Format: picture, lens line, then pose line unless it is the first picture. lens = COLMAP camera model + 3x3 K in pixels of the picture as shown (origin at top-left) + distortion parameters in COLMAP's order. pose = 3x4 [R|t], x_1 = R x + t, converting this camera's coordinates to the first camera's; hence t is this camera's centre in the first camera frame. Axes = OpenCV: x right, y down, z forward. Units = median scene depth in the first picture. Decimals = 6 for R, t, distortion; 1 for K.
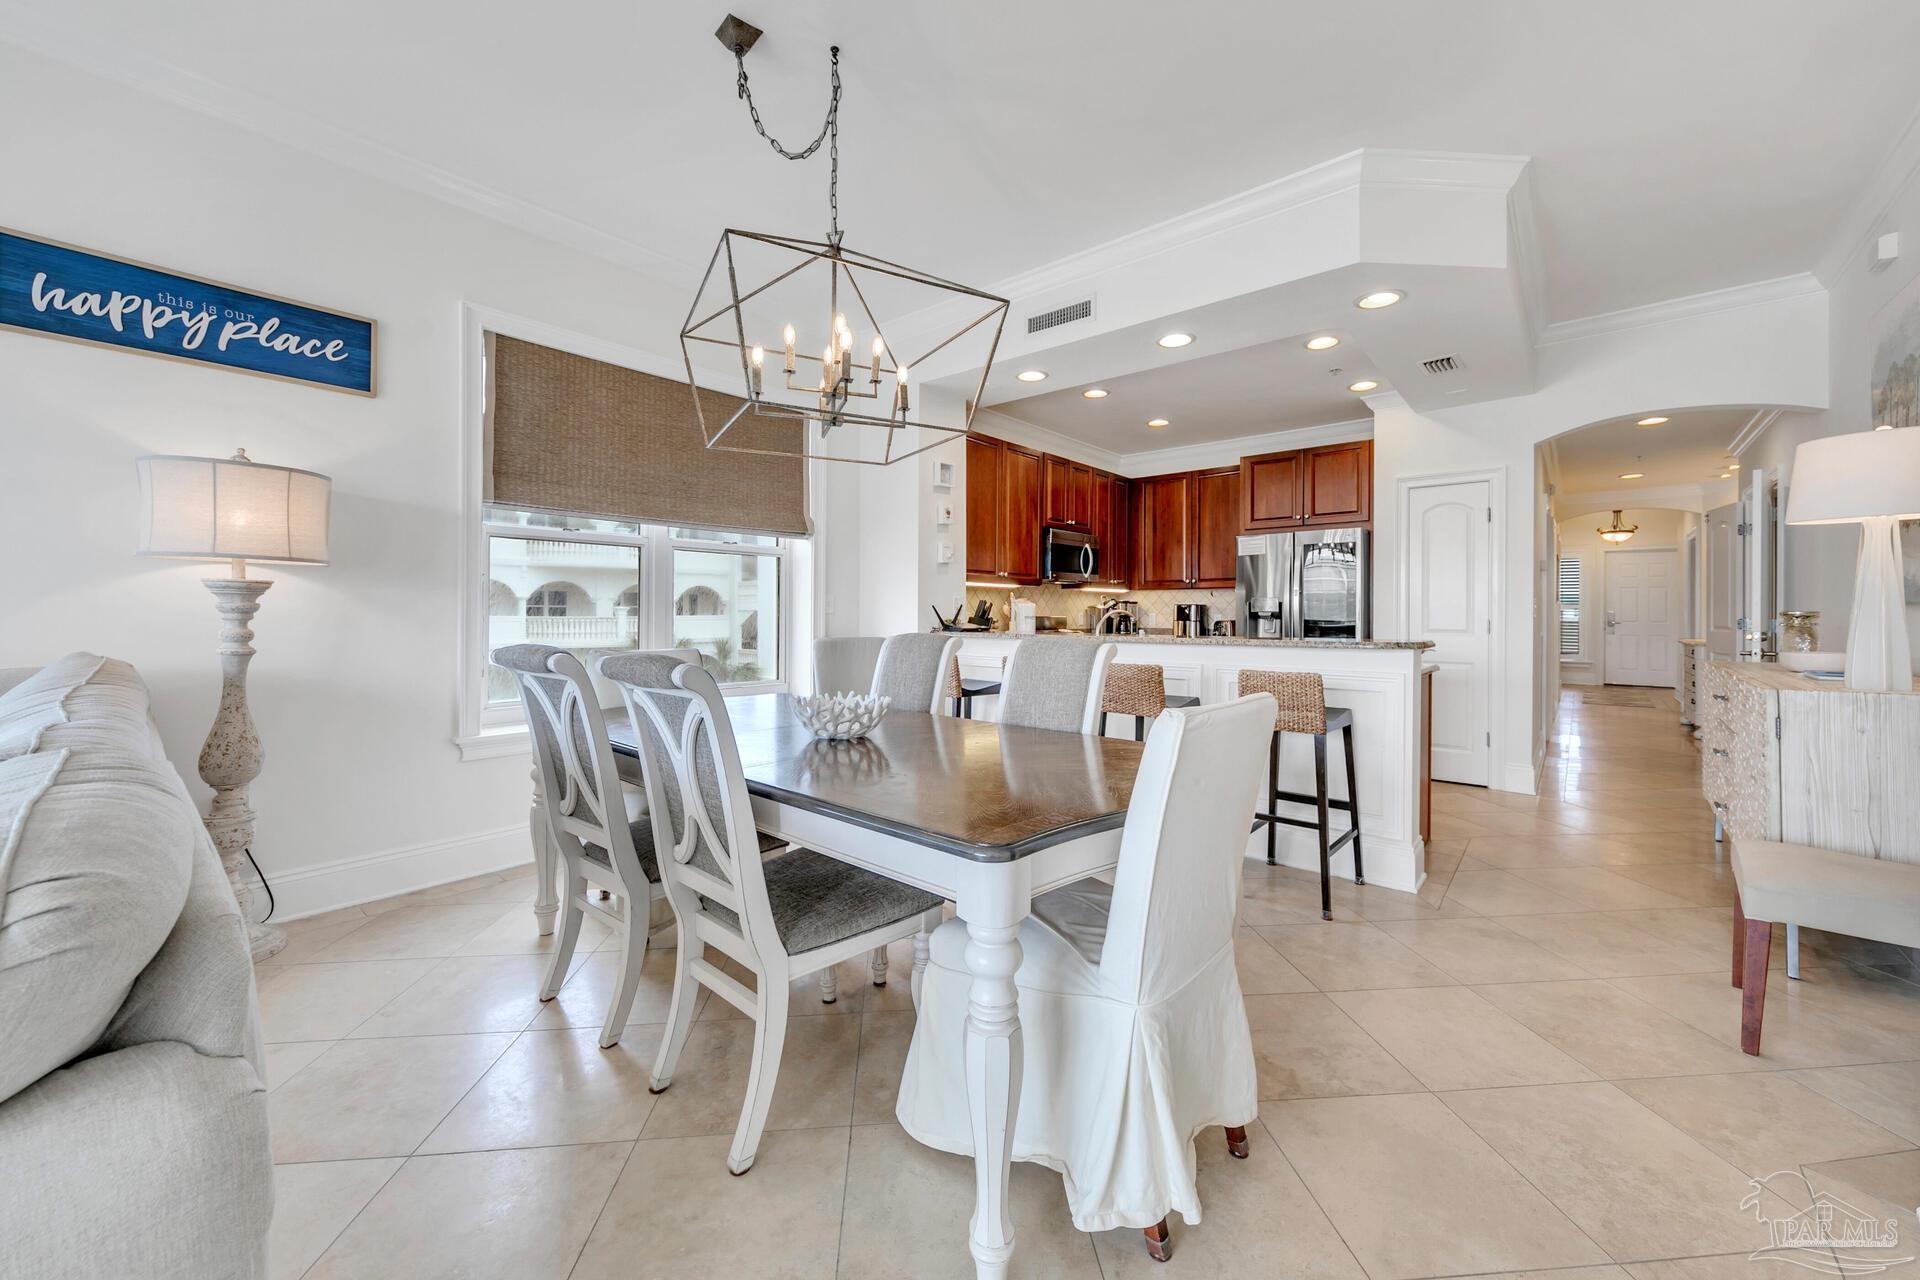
lens RADIAL K [[729.7, 0, 990.3], [0, 729.7, 606.5], [0, 0, 1]] dist [0.006595, -0.001224]
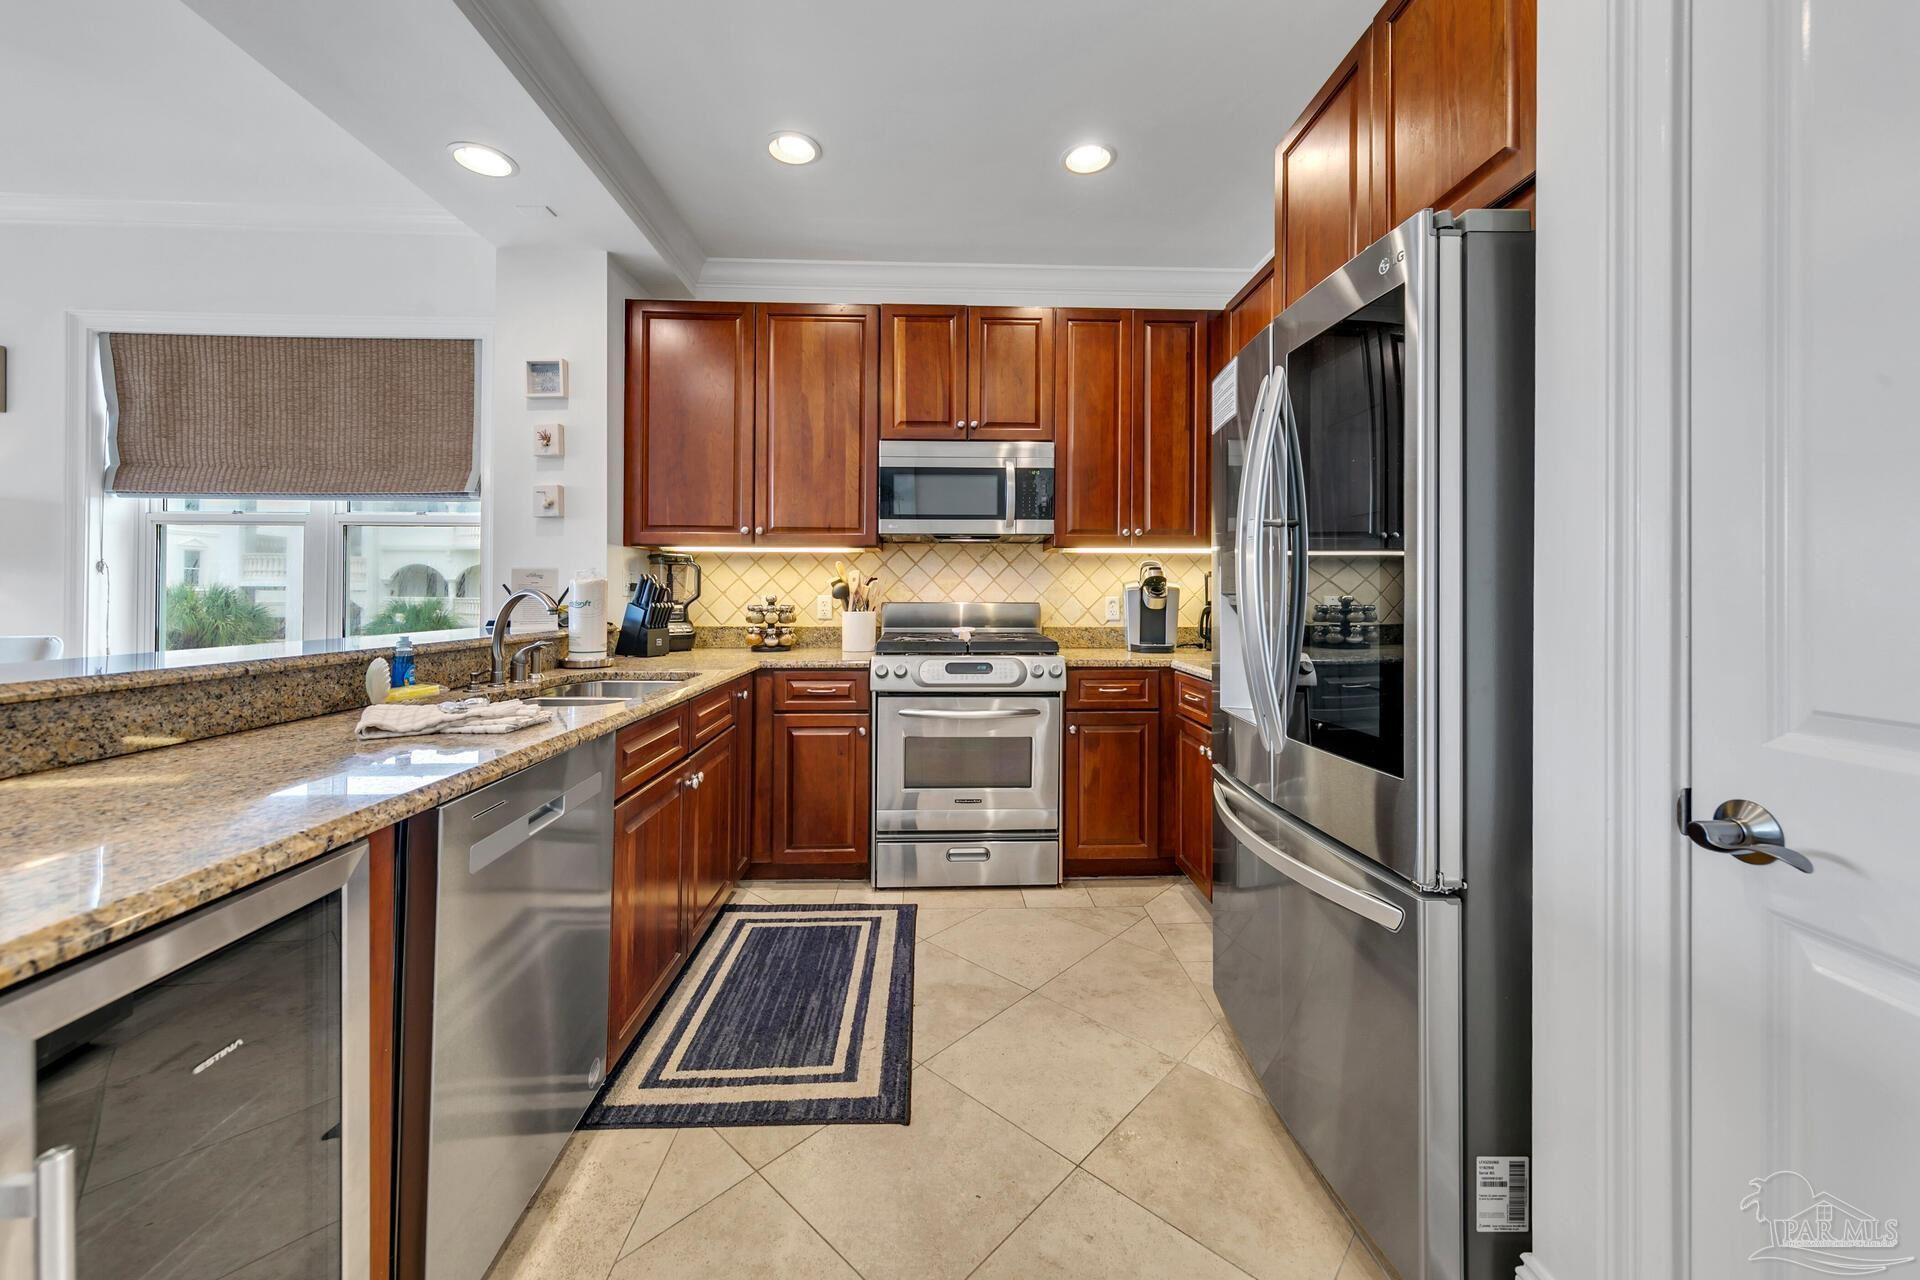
lens RADIAL K [[729.7, 0, 972.8], [0, 729.7, 586.7], [0, 0, 1]] dist [0.006595, -0.001224]
pose [[0.662434, -0.009394, -0.749061, 0.557461], [0.005213, 0.999955, -0.007930, 0.006716], [0.749102, 0.001349, 0.662453, 0.719602]]
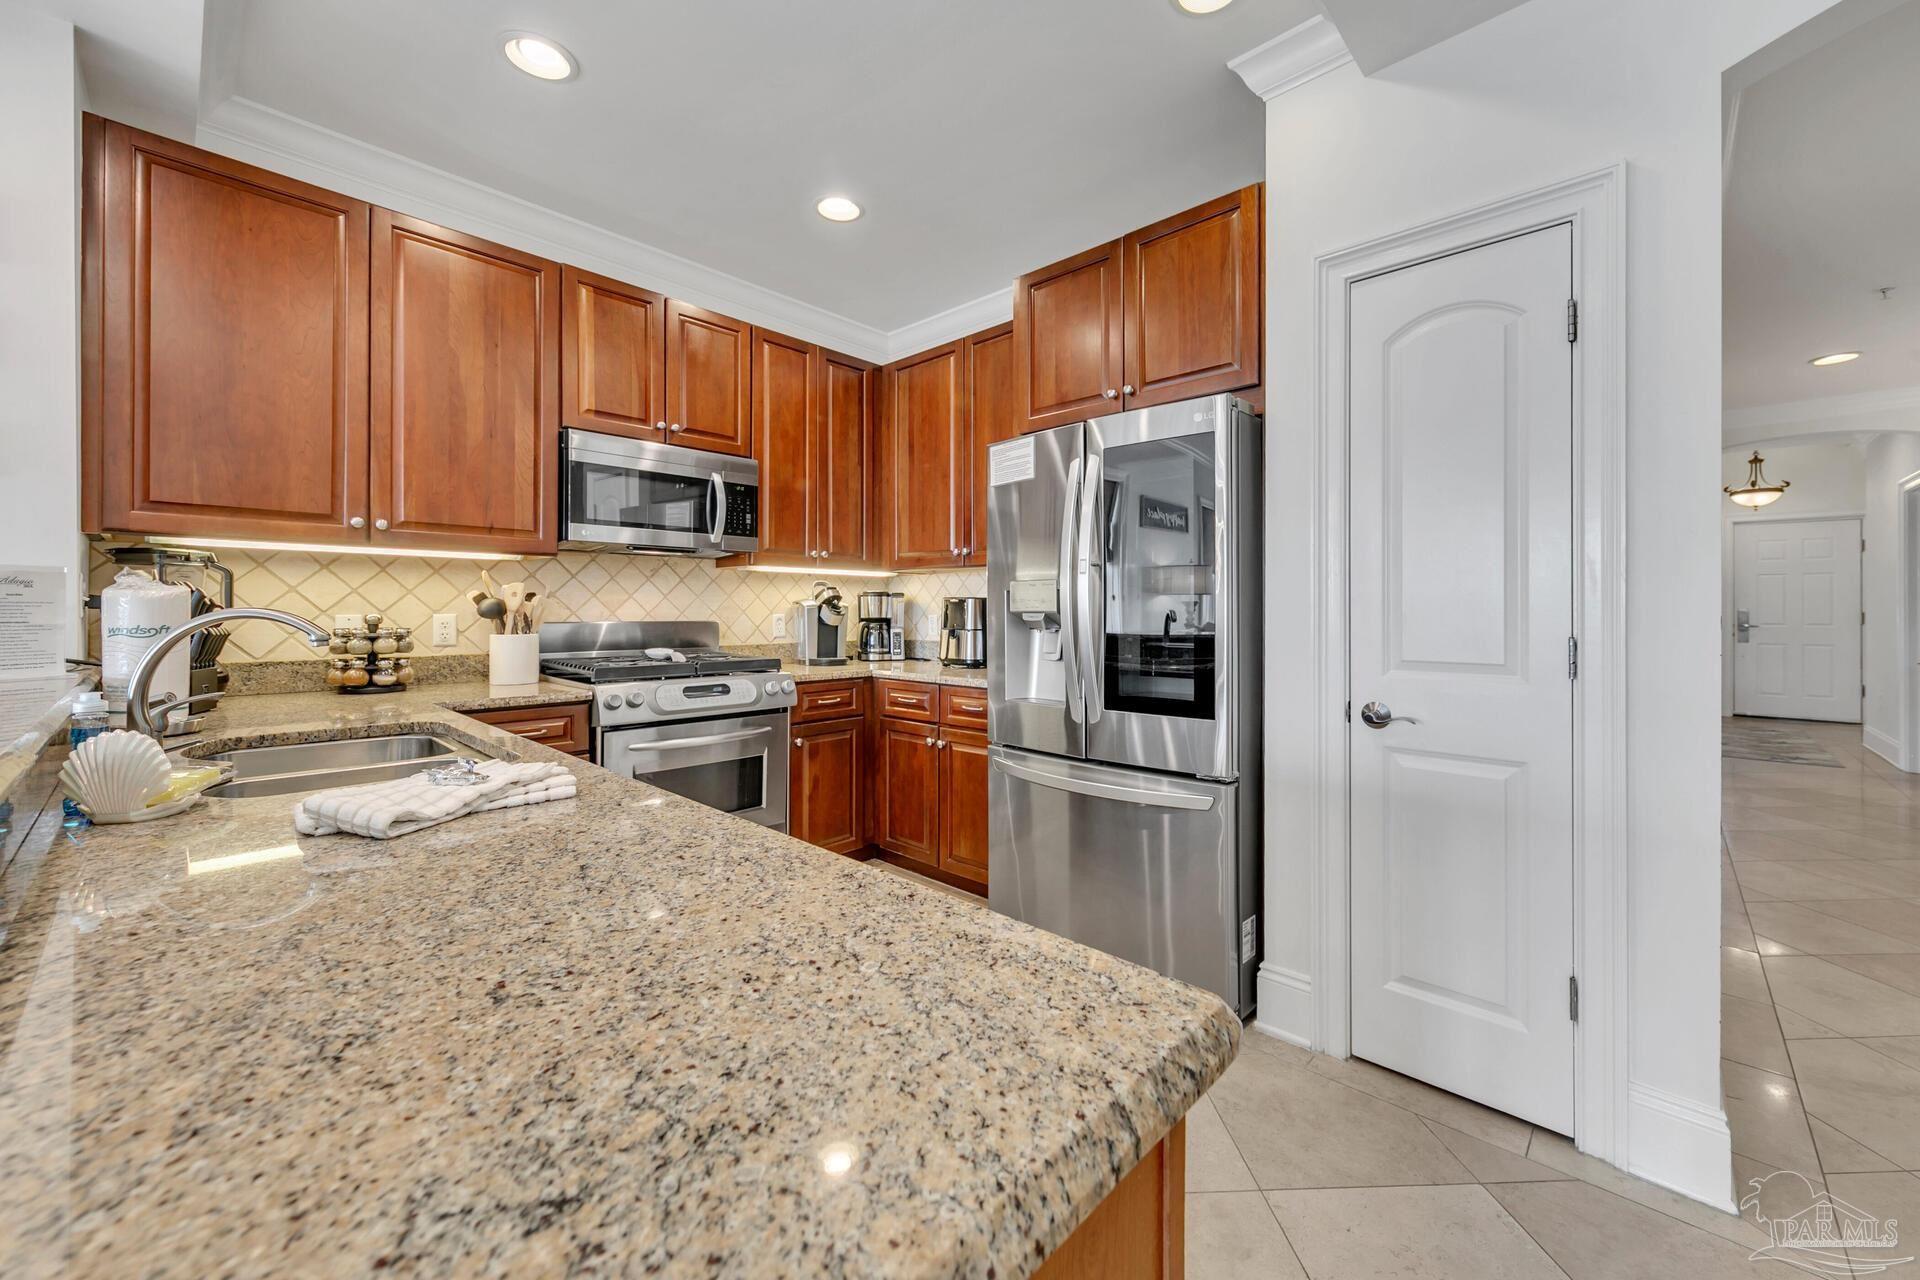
lens RADIAL K [[729.7, 0, 1005.1], [0, 729.7, 603.7], [0, 0, 1]] dist [0.006595, -0.001224]
pose [[0.998922, -0.001904, -0.046379, 0.387833], [0.001771, 0.999994, -0.002924, 0.003742], [0.046384, 0.002839, 0.998920, 0.578691]]
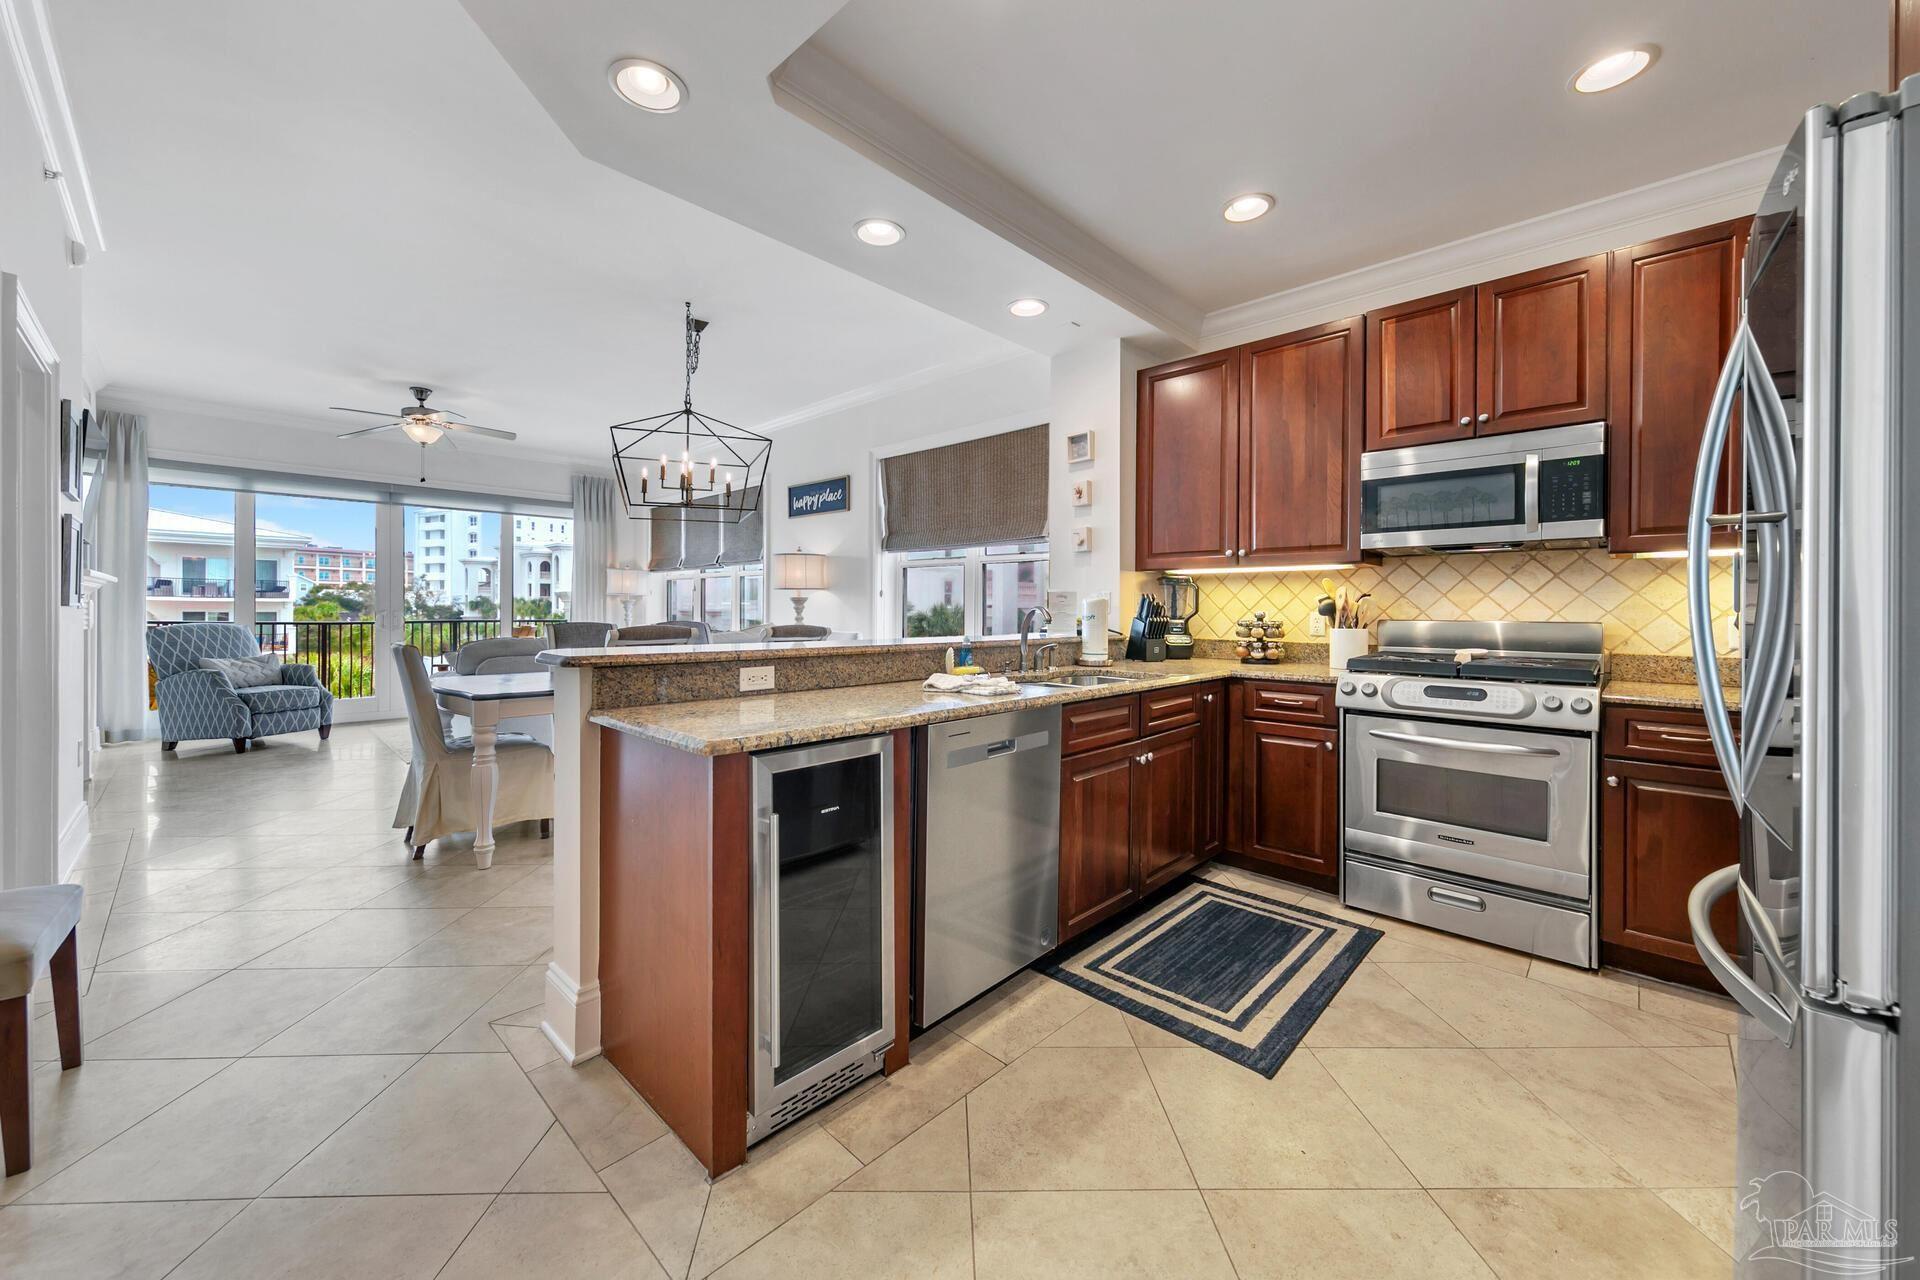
lens RADIAL K [[729.7, 0, 963.7], [0, 729.7, 605.1], [0, 0, 1]] dist [0.006595, -0.001224]
pose [[-0.080132, -0.009815, -0.996736, 0.663709], [0.001200, 0.999950, -0.009944, 0.008281], [0.996784, -0.001993, -0.080116, 0.784539]]
